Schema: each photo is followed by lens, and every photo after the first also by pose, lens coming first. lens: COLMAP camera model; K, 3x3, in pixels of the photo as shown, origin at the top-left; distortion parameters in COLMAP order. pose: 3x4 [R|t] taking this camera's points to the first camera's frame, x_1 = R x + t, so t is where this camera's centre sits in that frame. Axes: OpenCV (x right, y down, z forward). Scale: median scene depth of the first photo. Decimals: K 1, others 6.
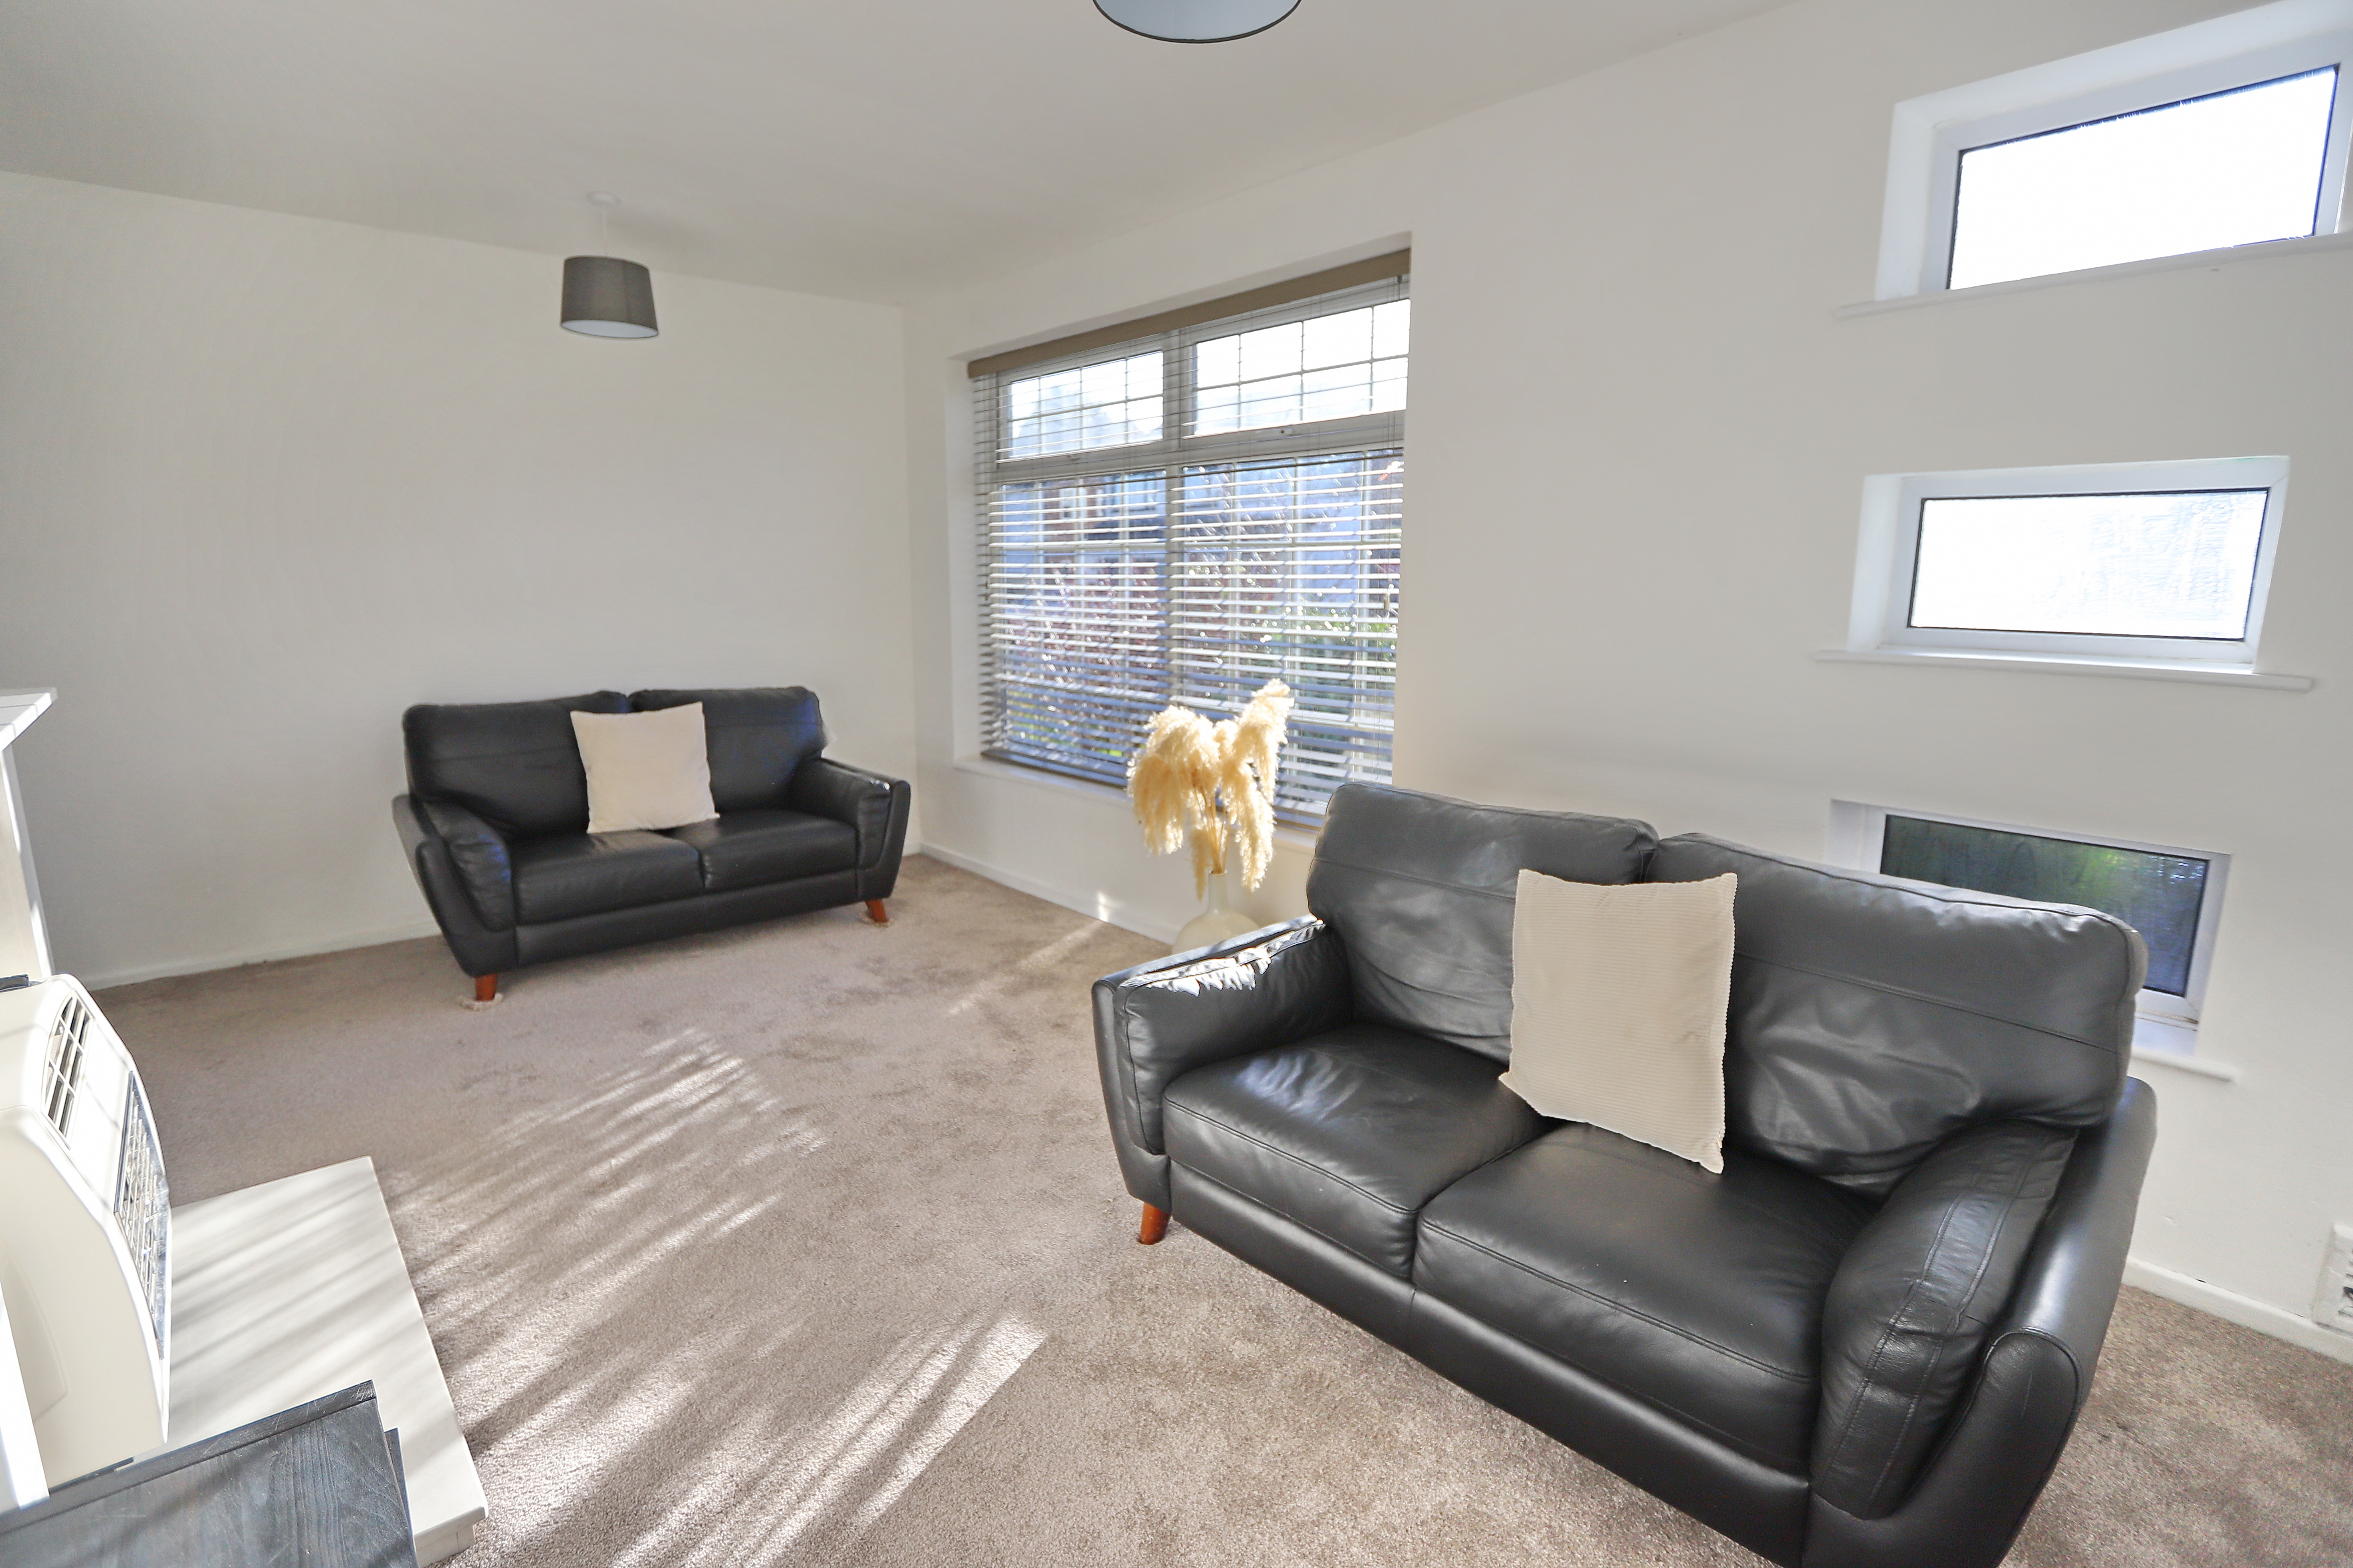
lens RADIAL K [[1158.9, 0, 1114.4], [0, 1158.9, 788.8], [0, 0, 1]] dist [0.001307, 0.000367]
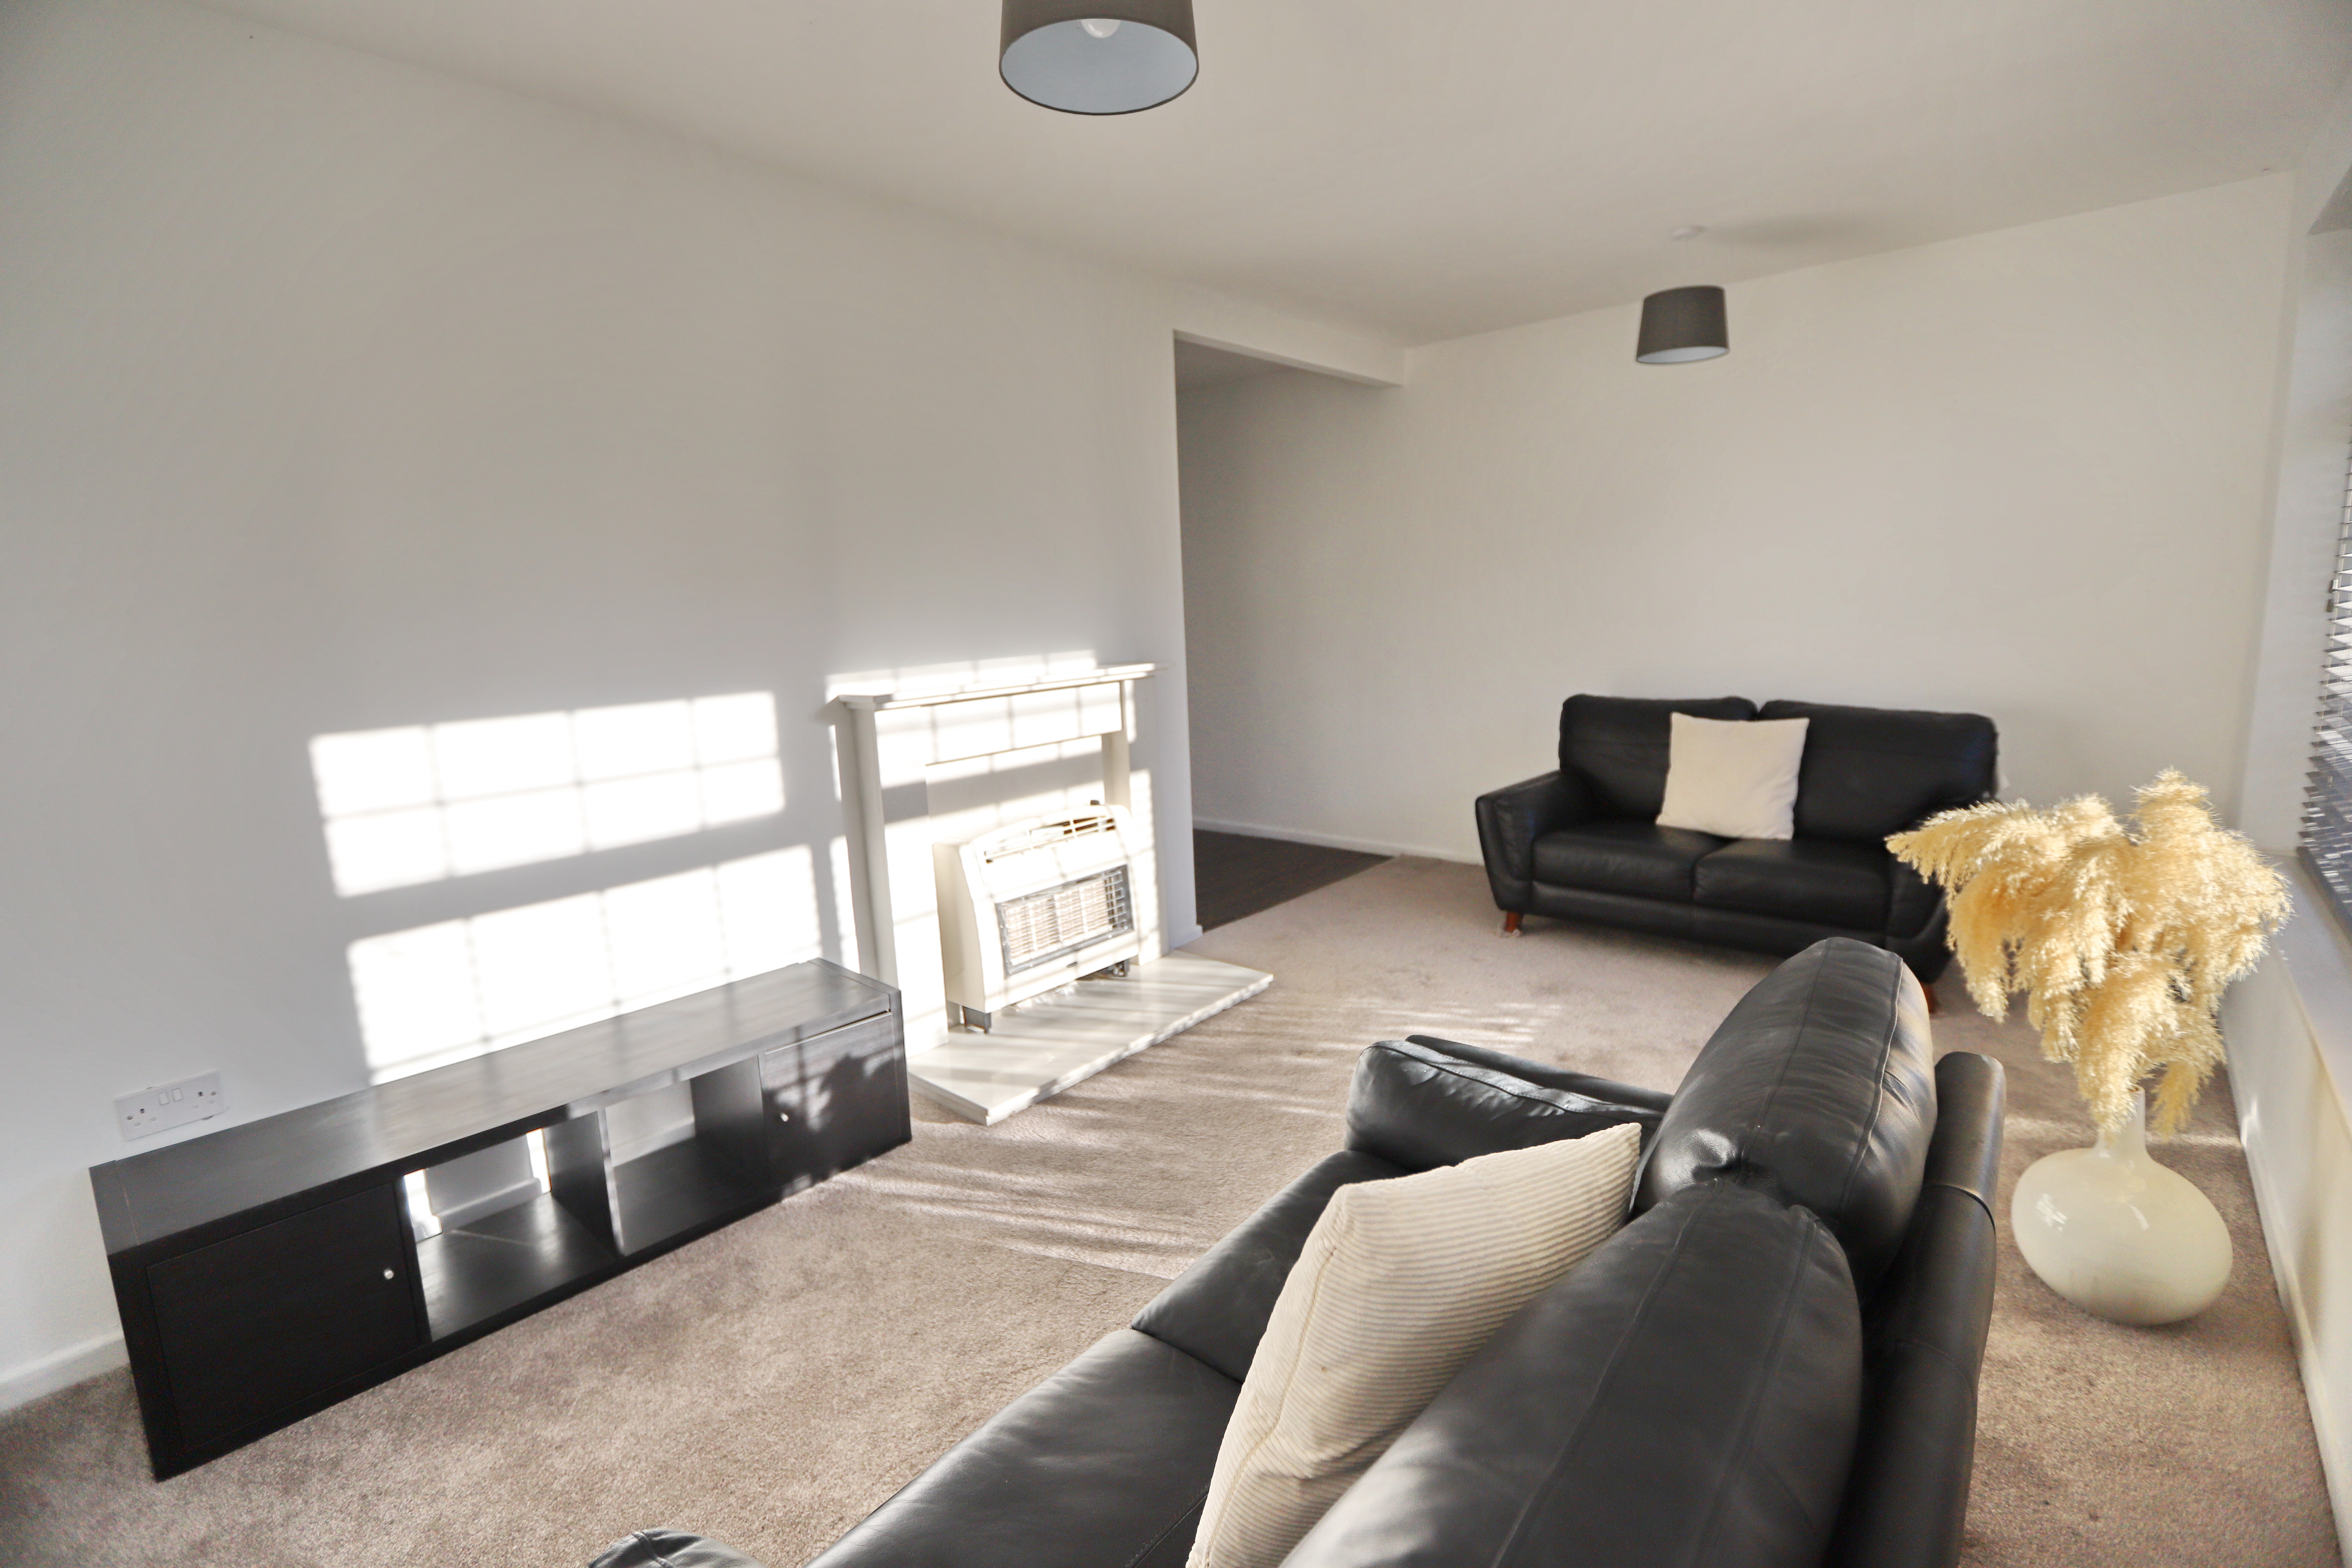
lens RADIAL K [[1085.3, 0, 1176.0], [0, 1085.3, 784.0], [0, 0, 1]] dist [-0.015232, -0.000337]
pose [[0.177625, 0.165103, -0.970150, 0.527889], [-0.148878, 0.978988, 0.139349, -0.086133], [0.972772, 0.119682, 0.198473, 0.423811]]
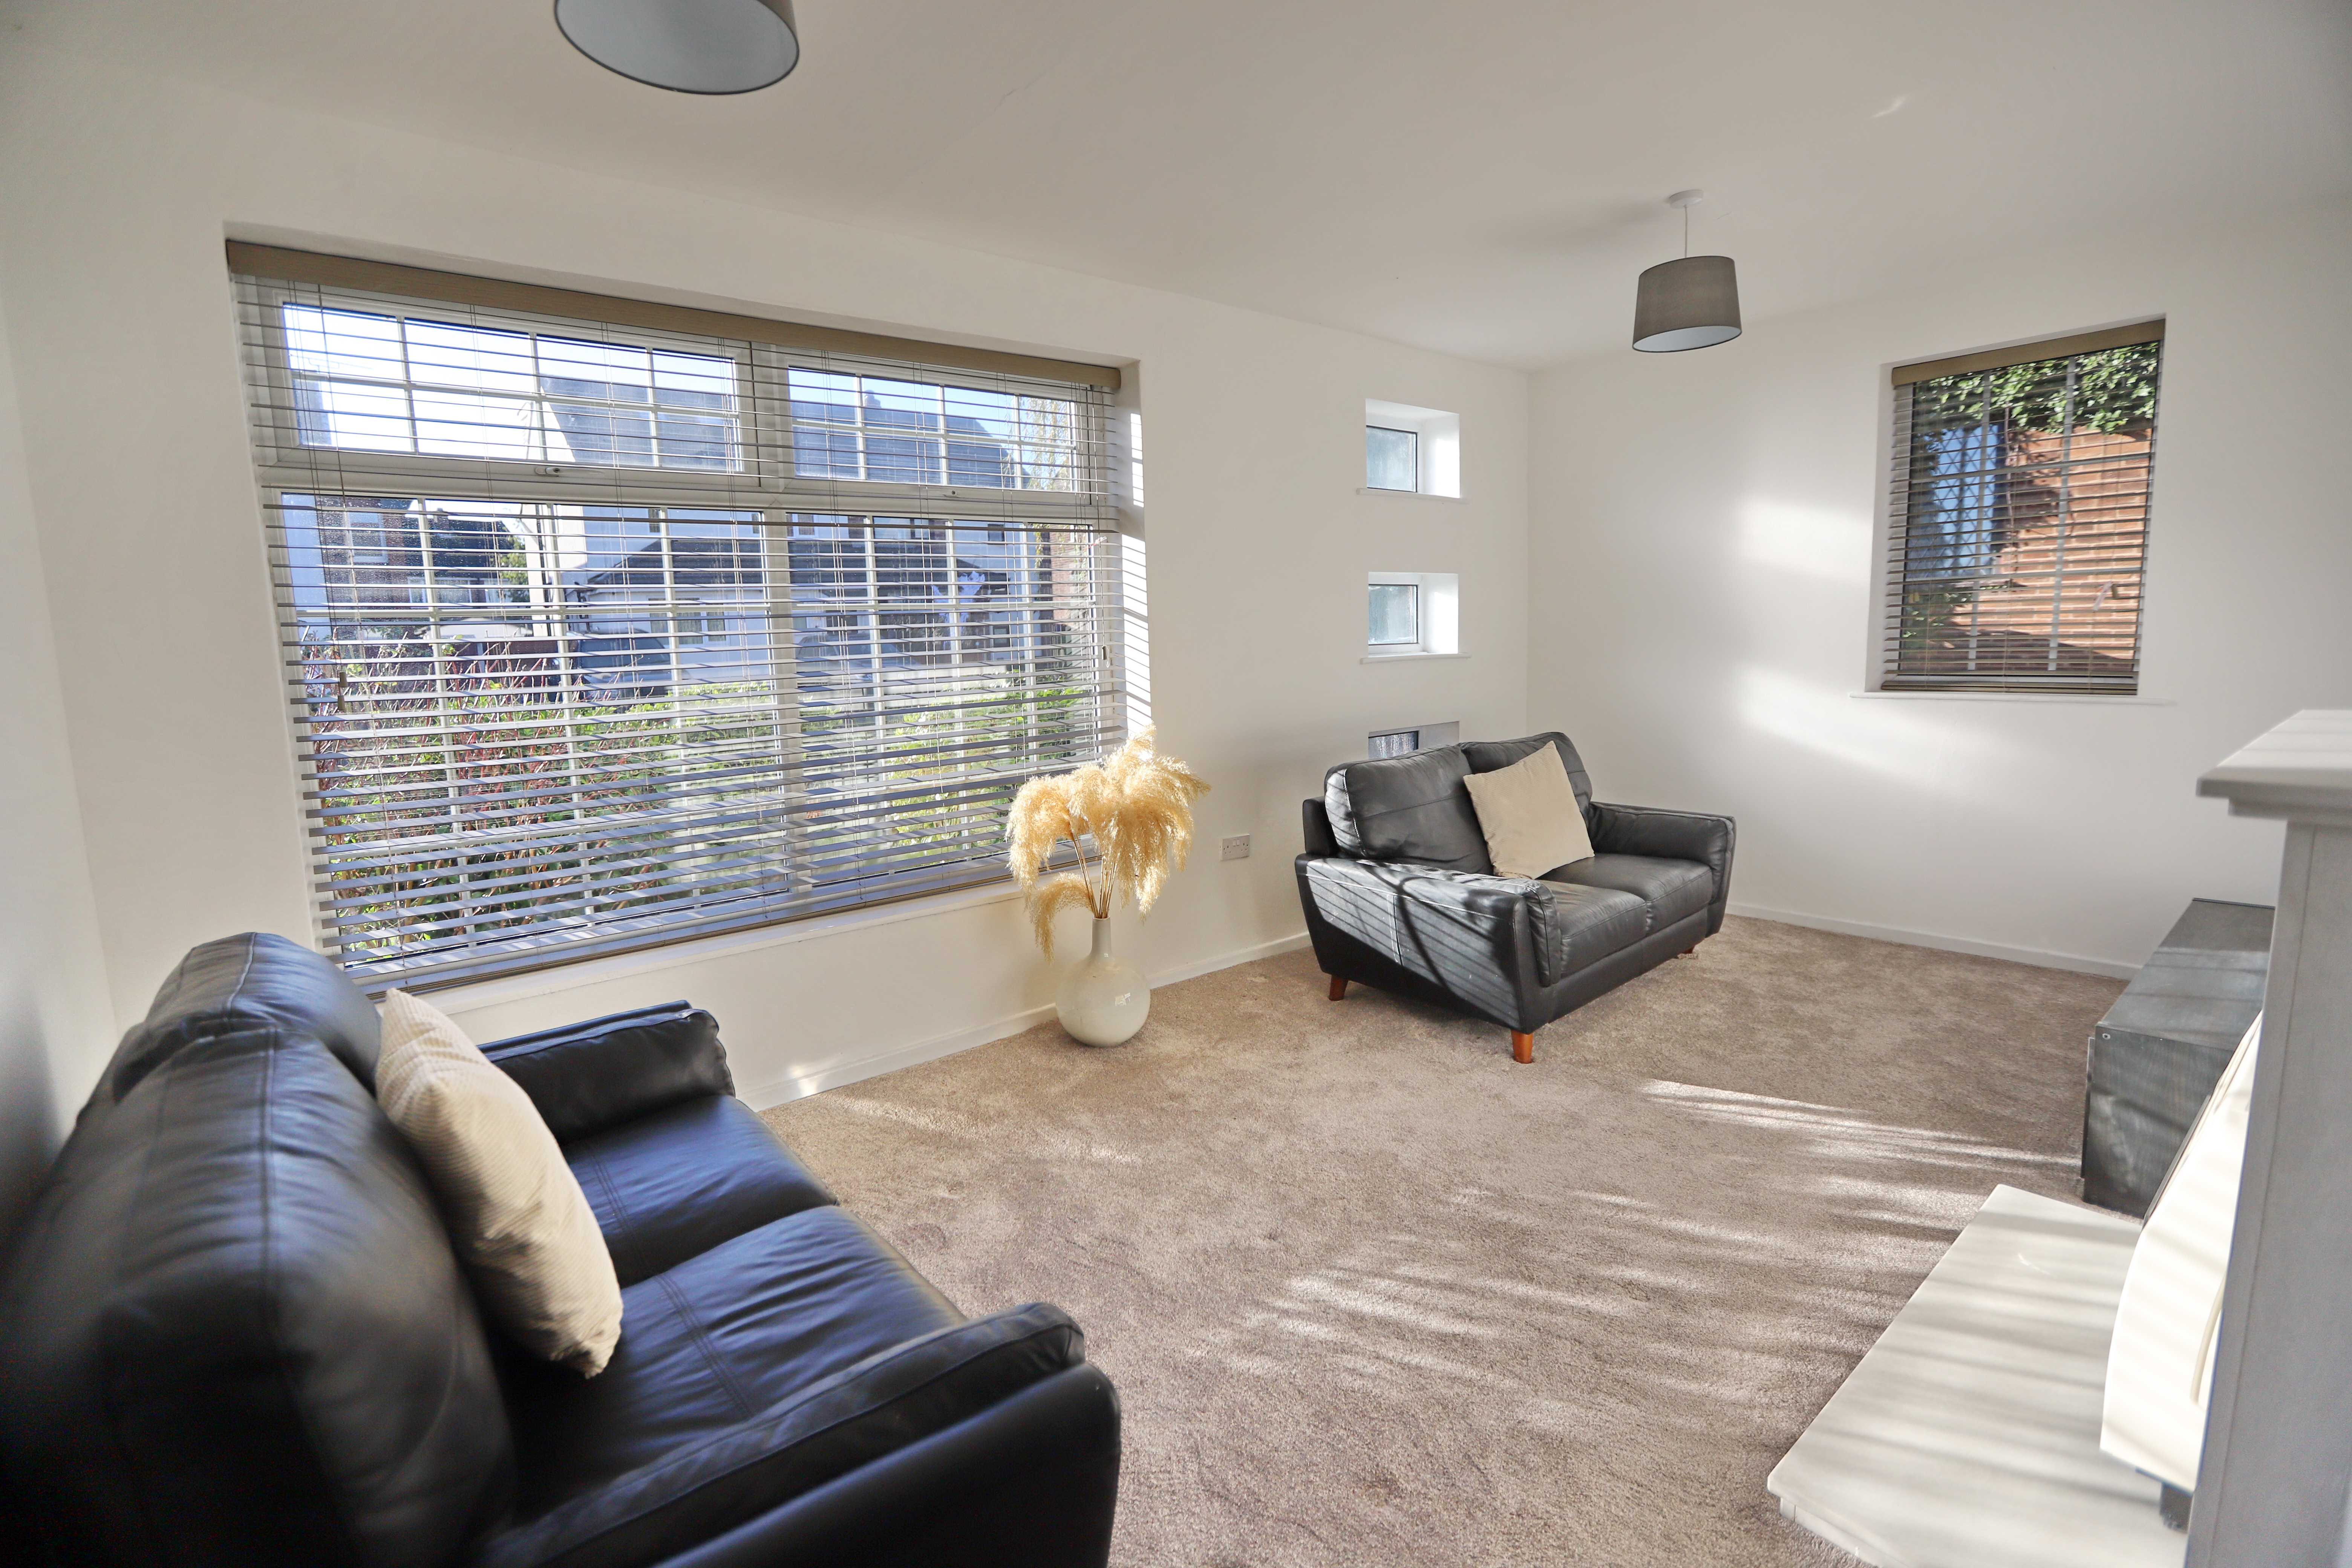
lens RADIAL K [[1085.3, 0, 1176.0], [0, 1085.3, 784.0], [0, 0, 1]] dist [-0.015232, -0.000337]
pose [[-0.030004, -0.129761, 0.991091, -0.913758], [0.211294, 0.968308, 0.133174, -0.170785], [-0.976962, 0.213407, -0.001635, 0.955283]]
